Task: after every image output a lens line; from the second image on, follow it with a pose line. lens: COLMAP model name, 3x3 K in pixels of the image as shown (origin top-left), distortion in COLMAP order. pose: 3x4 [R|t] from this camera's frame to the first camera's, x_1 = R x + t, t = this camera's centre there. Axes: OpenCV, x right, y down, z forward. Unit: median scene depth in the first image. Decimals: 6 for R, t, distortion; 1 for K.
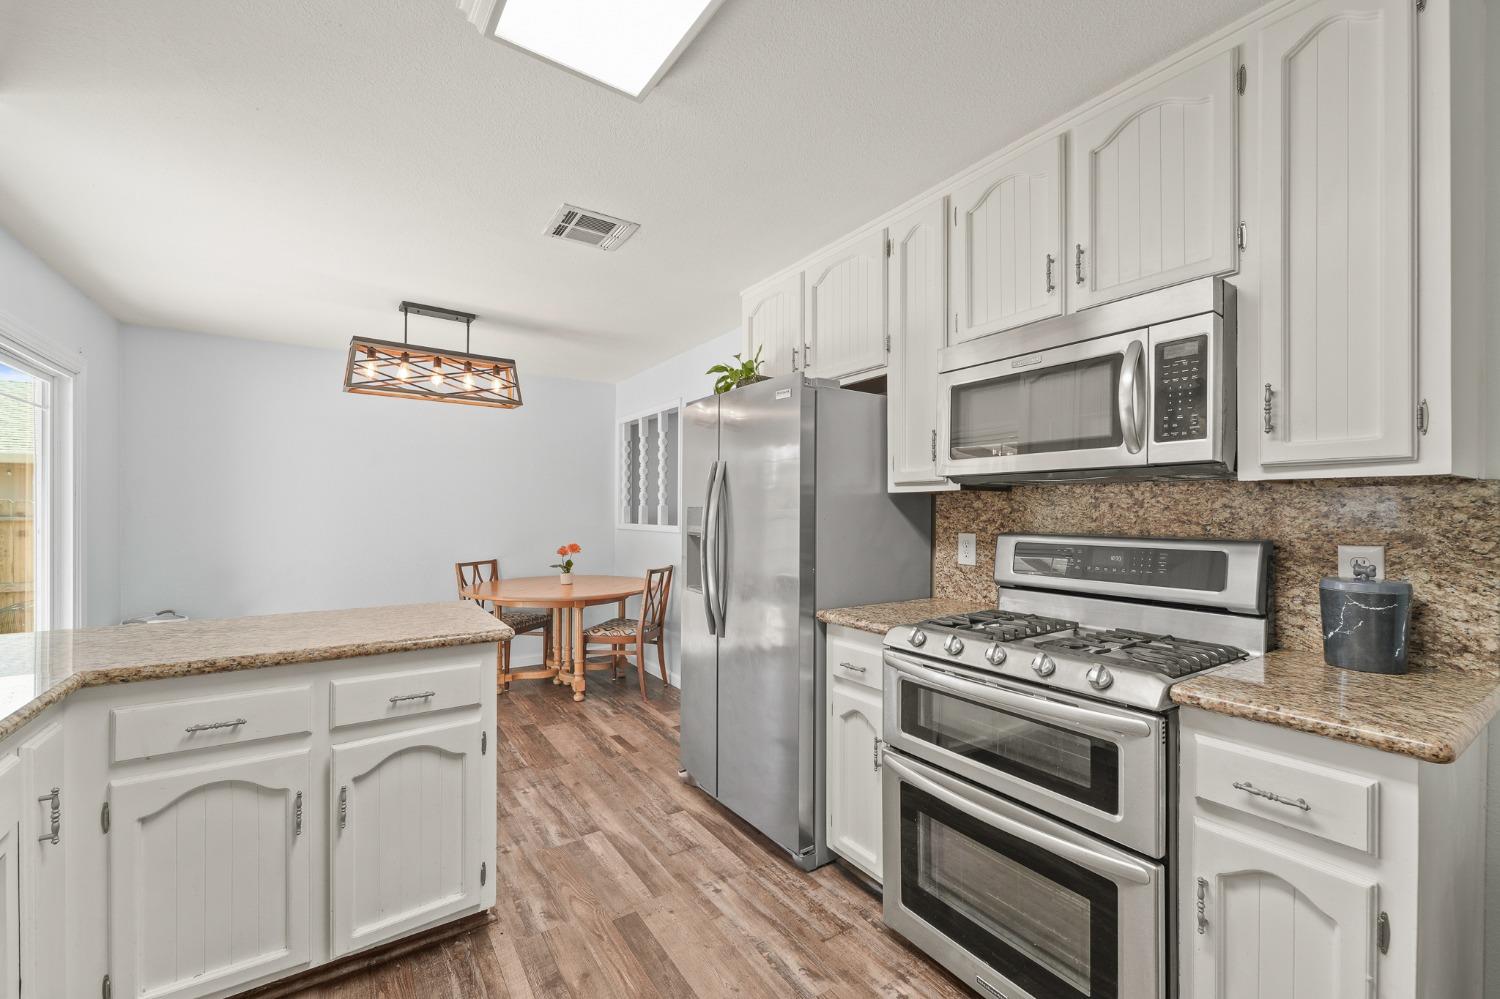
lens RADIAL K [[607.4, 0, 756.8], [0, 607.4, 512.7], [0, 0, 1]] dist [0.002019, -0.000659]
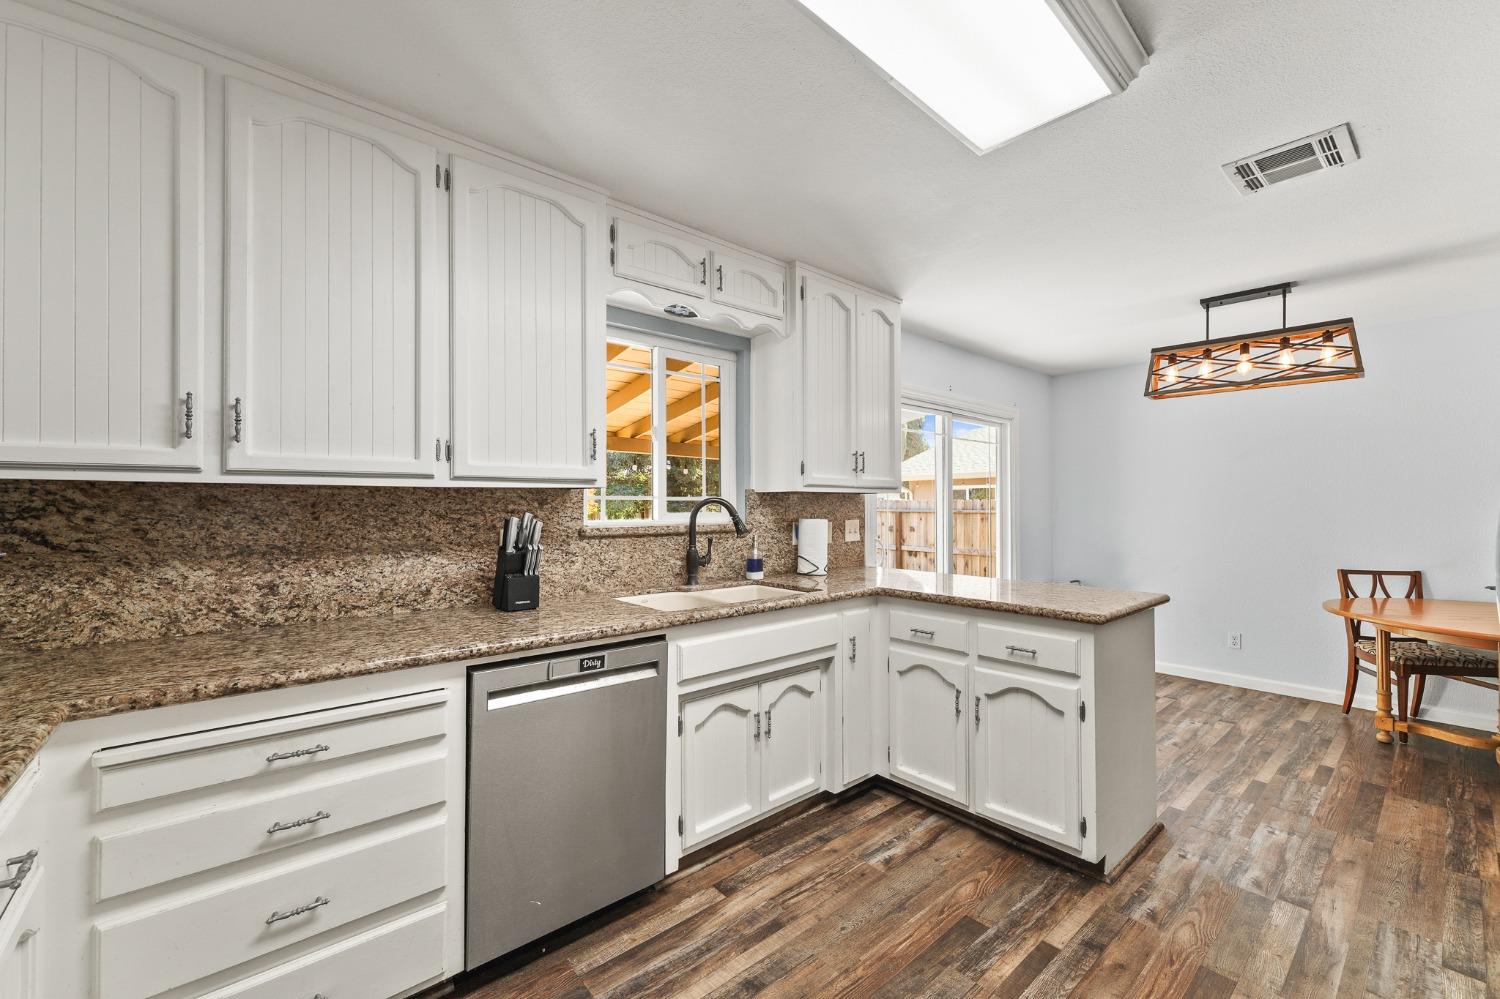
lens RADIAL K [[607.4, 0, 744.8], [0, 607.4, 498.9], [0, 0, 1]] dist [0.002019, -0.000659]
pose [[0.115705, -0.015130, -0.993168, 0.335992], [-0.001514, 0.999880, -0.015408, 0.000406], [0.993282, 0.003286, 0.115668, 0.131024]]
